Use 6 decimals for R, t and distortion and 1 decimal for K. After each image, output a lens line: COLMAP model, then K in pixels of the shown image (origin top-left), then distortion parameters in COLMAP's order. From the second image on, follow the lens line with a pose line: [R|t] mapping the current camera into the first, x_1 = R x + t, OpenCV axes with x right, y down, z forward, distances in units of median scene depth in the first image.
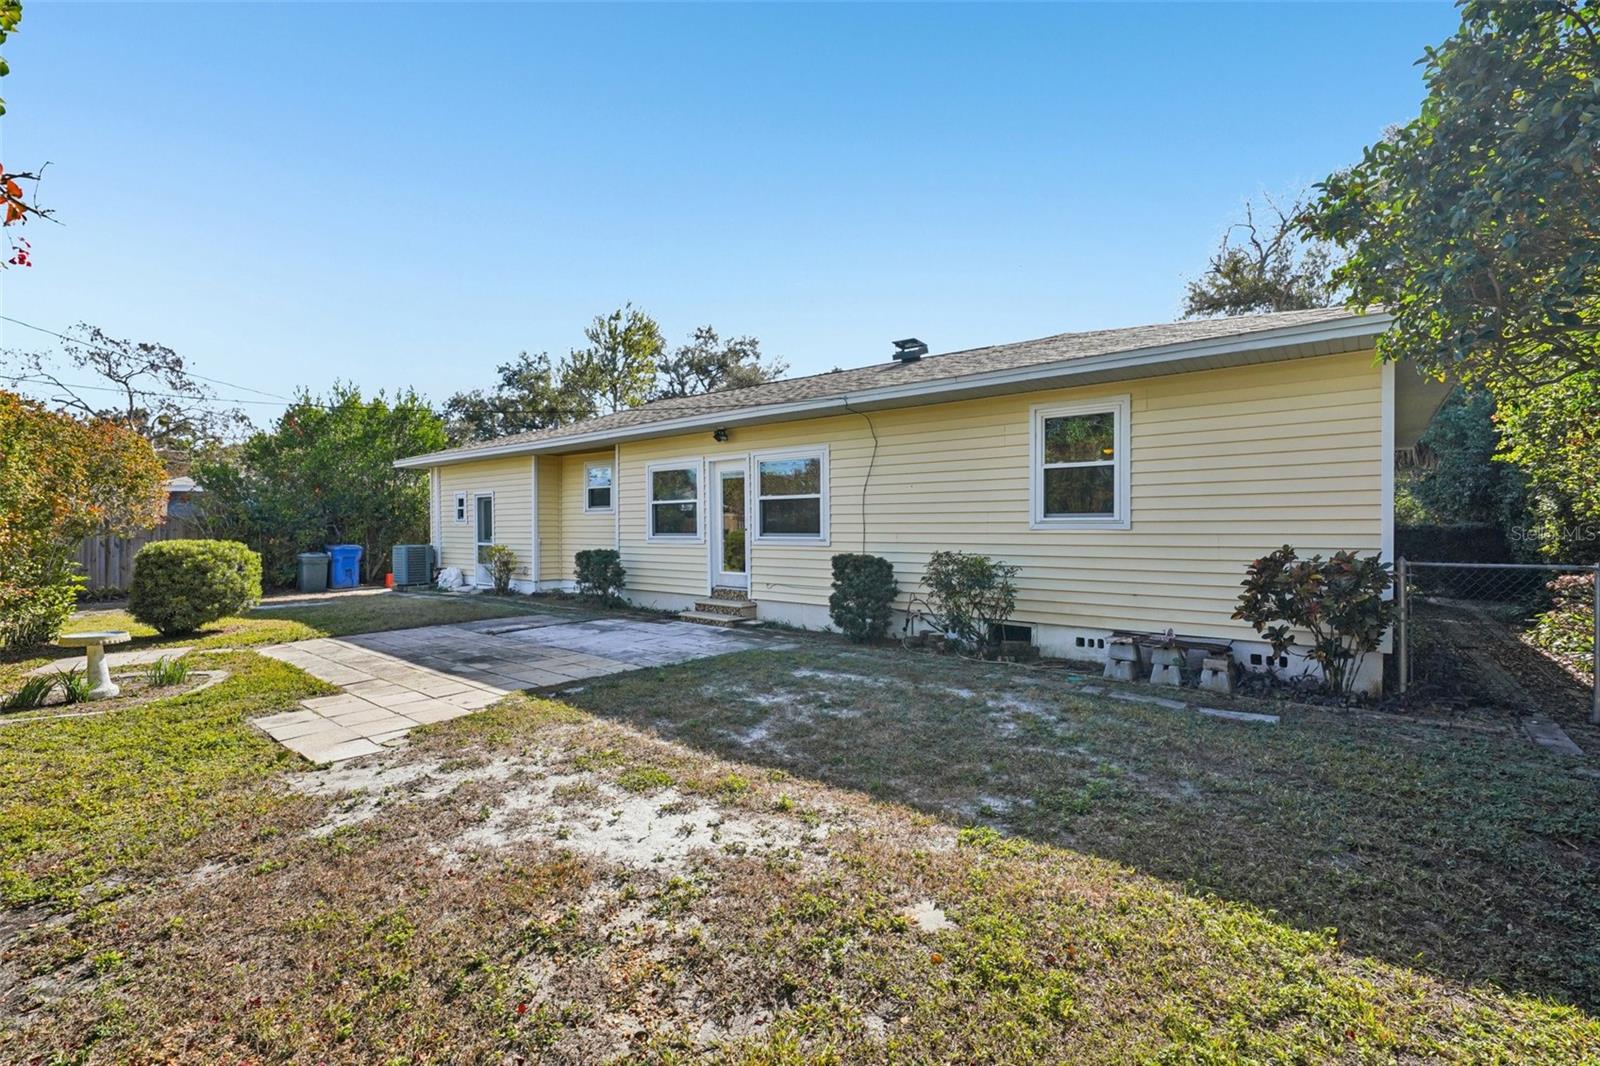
lens RADIAL K [[692.6, 0, 802.5], [0, 692.6, 529.5], [0, 0, 1]] dist [-0.001631, 0.000821]
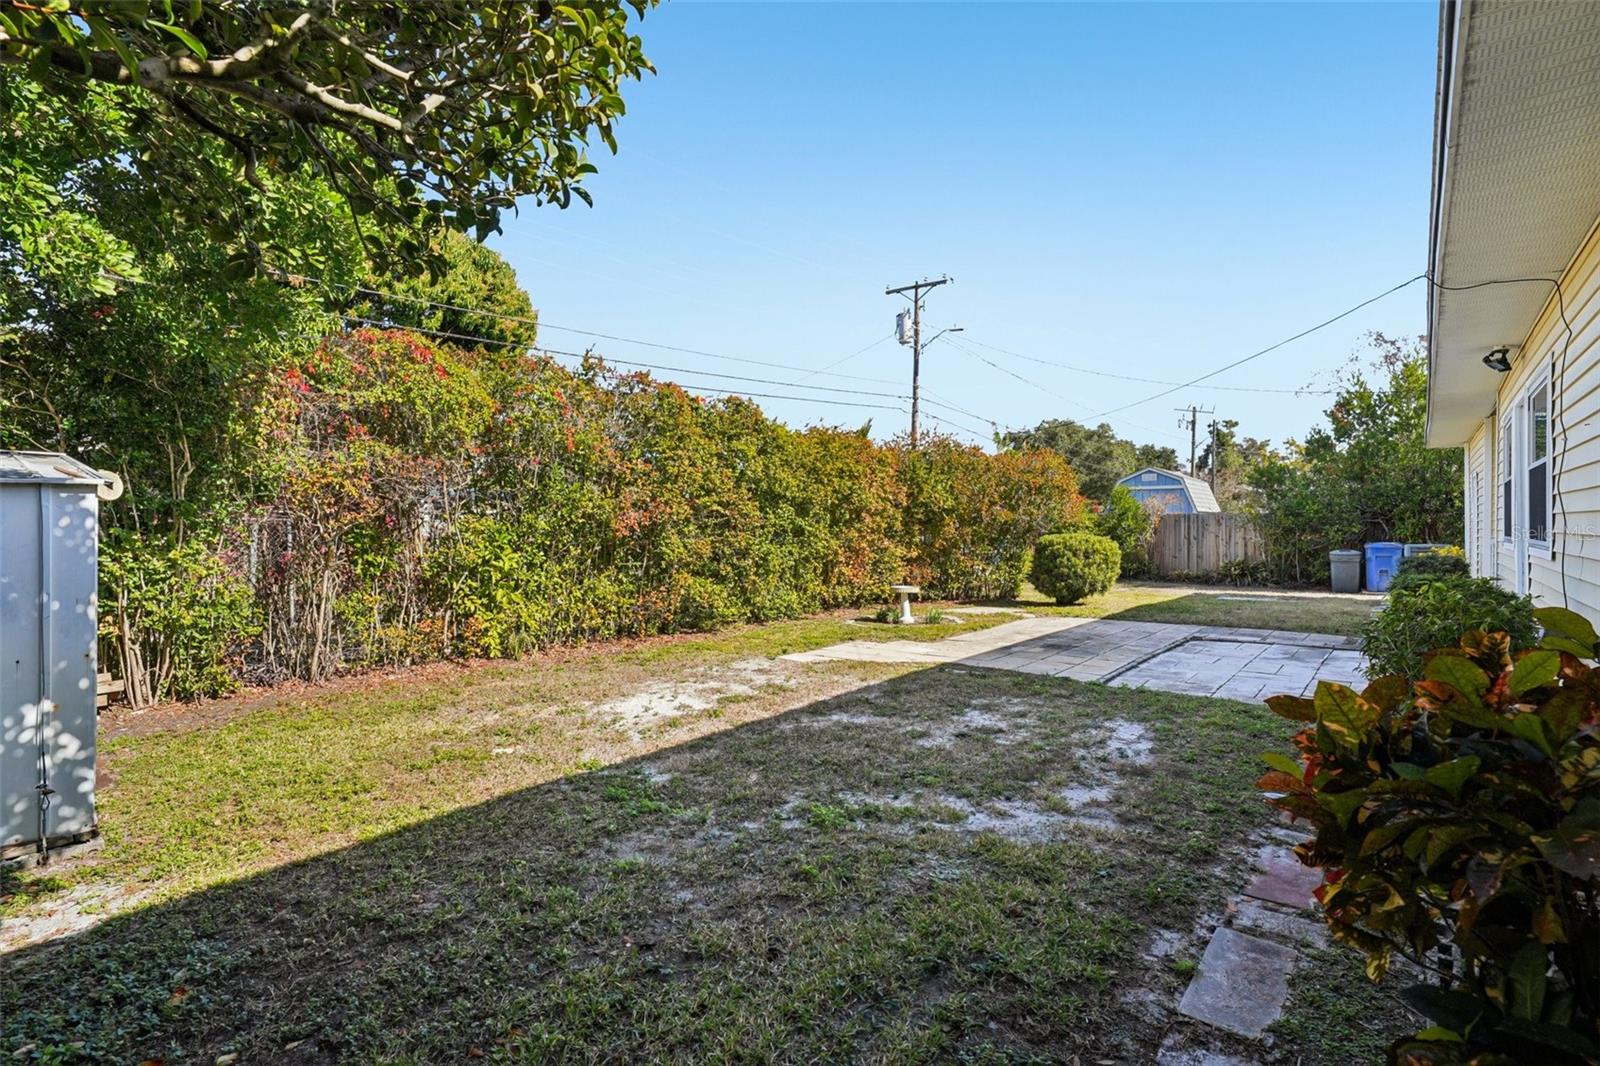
lens RADIAL K [[772.0, 0, 800.0], [0, 772.0, 533.0], [0, 0, 1]] dist [-0.000341, -0.000382]
pose [[-0.007280, 0.010083, -0.999923, 0.708006], [0.002409, 0.999946, 0.010066, -0.002535], [0.999971, -0.002336, -0.007304, 0.584629]]
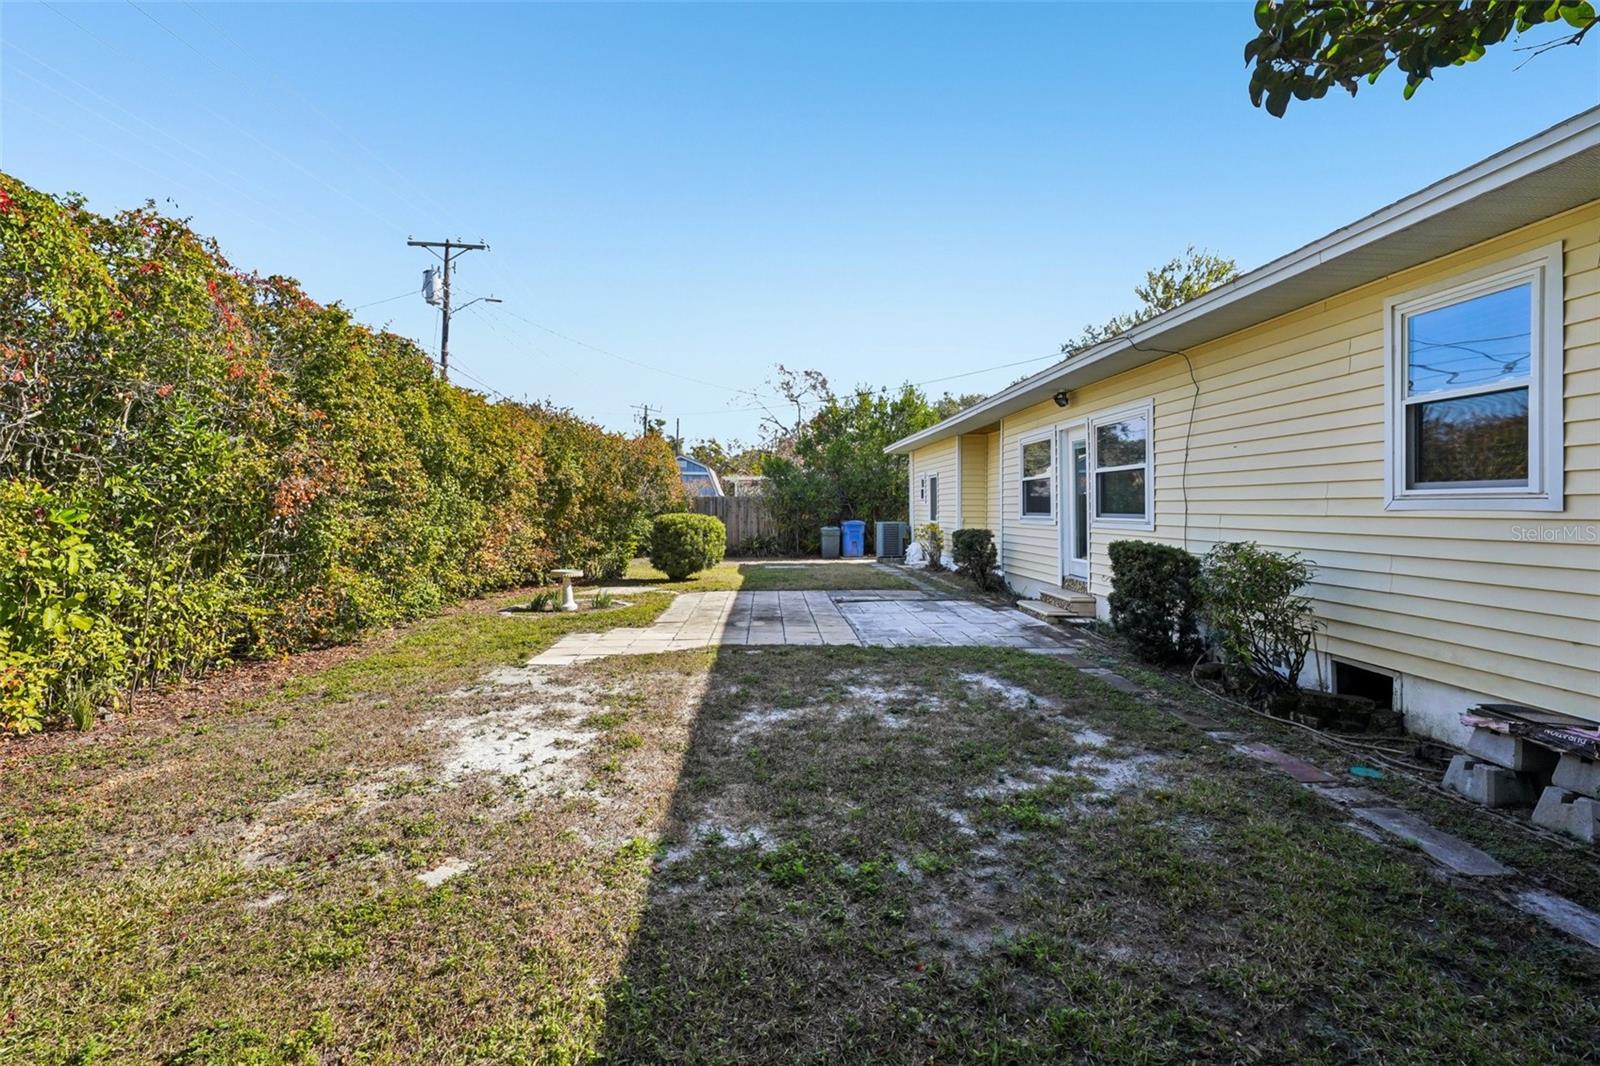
lens RADIAL K [[722.9, 0, 803.6], [0, 722.9, 498.9], [0, 0, 1]] dist [-0.002407, 0.000621]
pose [[0.670565, -0.003533, -0.741842, 0.451655], [-0.008174, 0.999893, -0.012151, 0.001850], [0.741806, 0.014212, 0.670464, 0.221173]]
